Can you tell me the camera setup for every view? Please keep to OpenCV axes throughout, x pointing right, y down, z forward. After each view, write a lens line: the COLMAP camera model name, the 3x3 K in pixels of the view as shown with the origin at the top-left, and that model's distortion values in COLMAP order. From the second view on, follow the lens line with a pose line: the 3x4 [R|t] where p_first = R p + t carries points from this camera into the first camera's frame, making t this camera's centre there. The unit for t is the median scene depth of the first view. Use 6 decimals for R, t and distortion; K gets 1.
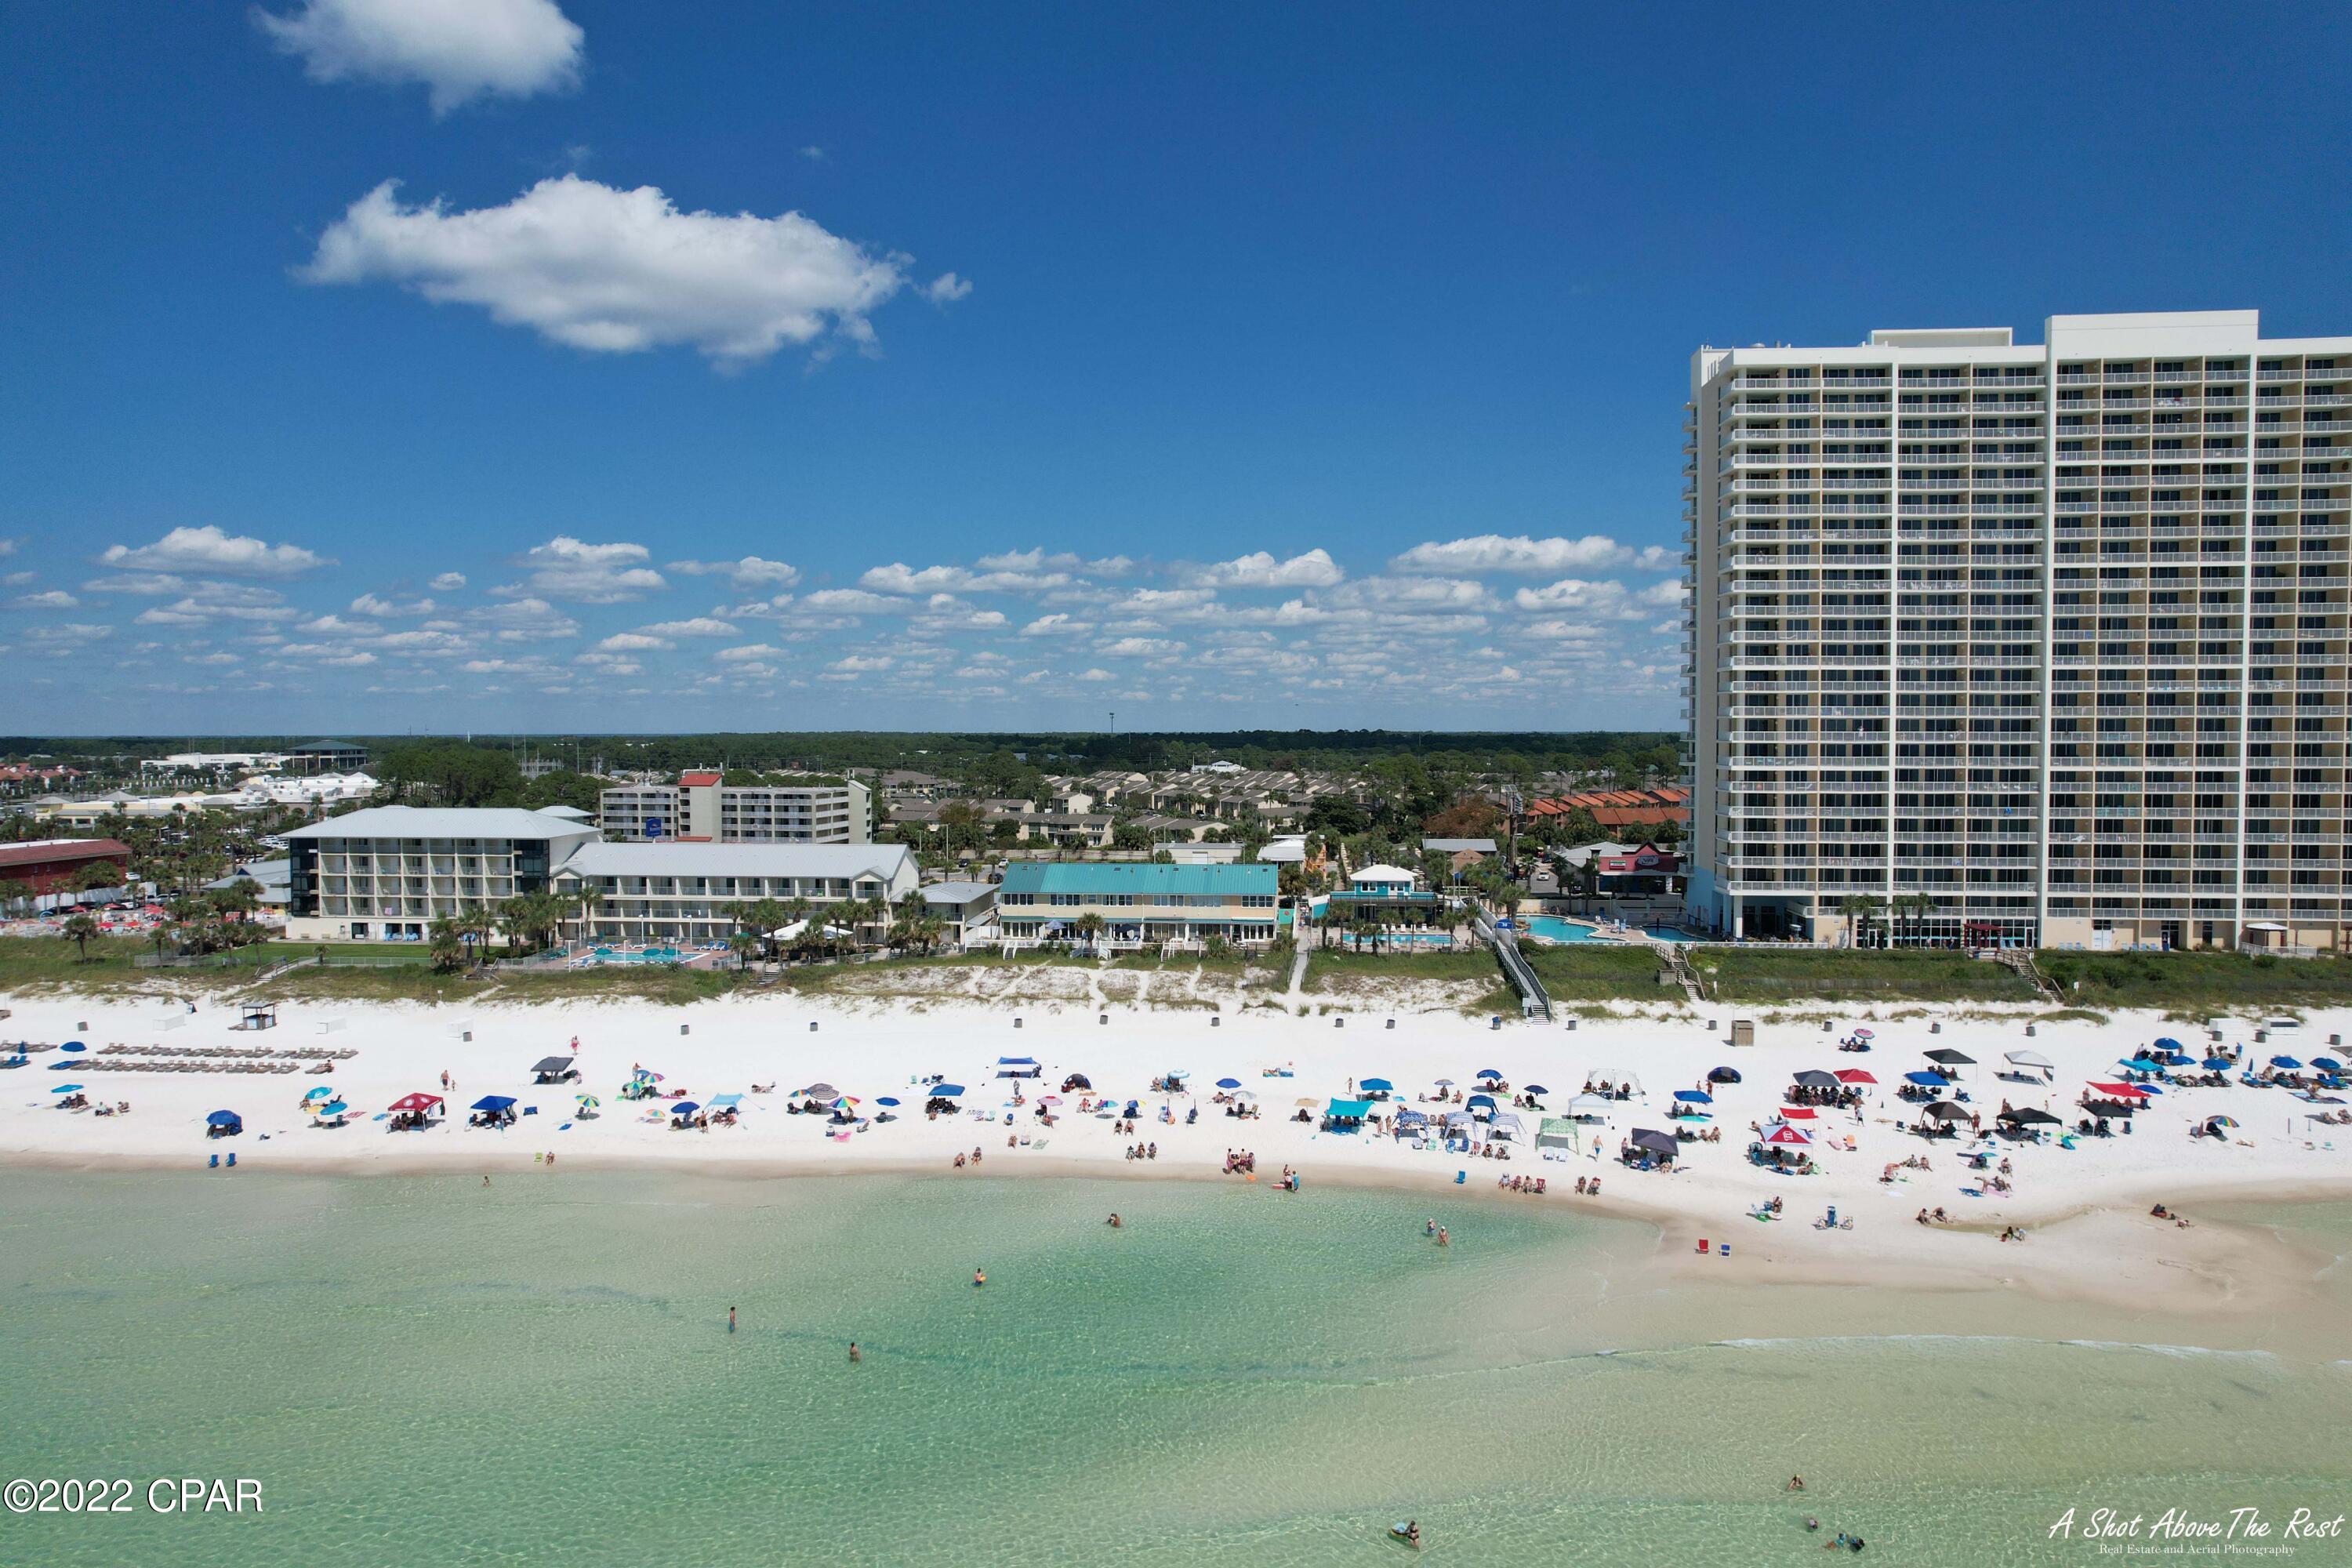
lens RADIAL K [[1512.5, 0, 1156.9], [0, 1512.5, 788.1], [0, 0, 1]] dist [-0.070152, 0.061872]
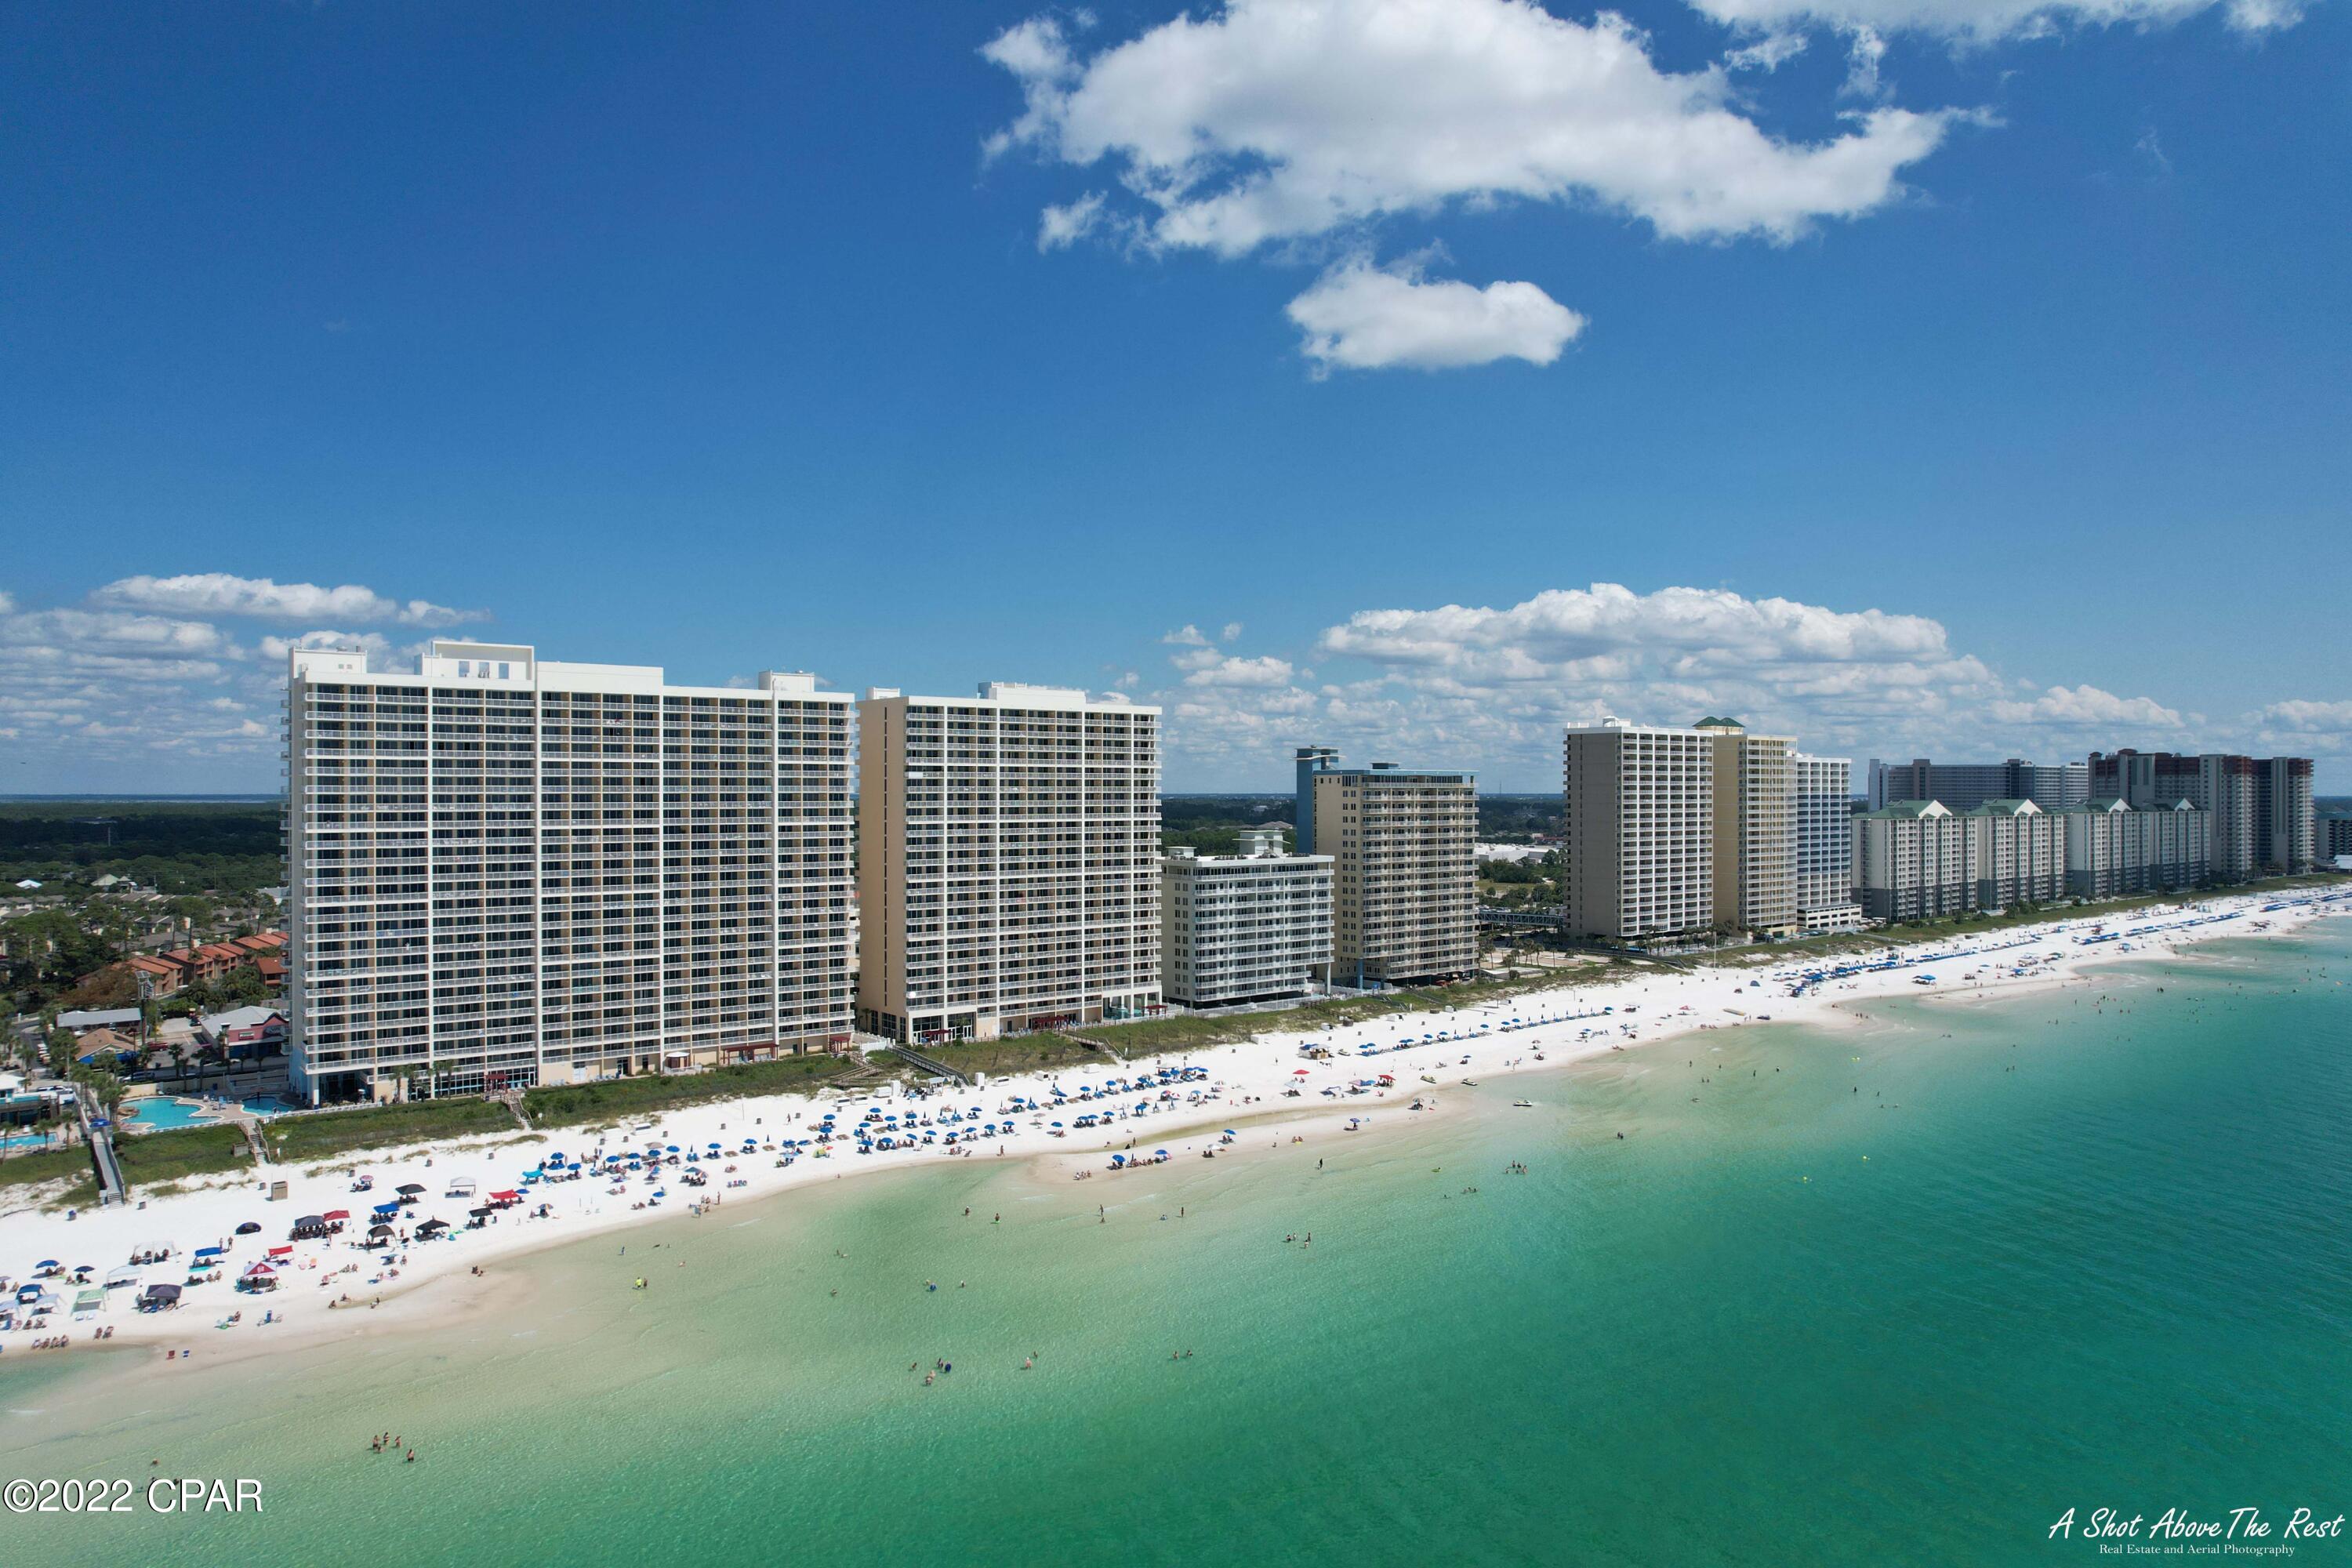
lens RADIAL K [[1512.5, 0, 1172.1], [0, 1512.5, 781.2], [0, 0, 1]] dist [-0.070152, 0.061872]
pose [[0.708268, 0.004334, 0.705931, -0.009490], [0.027755, 0.999037, -0.033981, -0.126428], [-0.705398, 0.043661, 0.707465, -0.507500]]
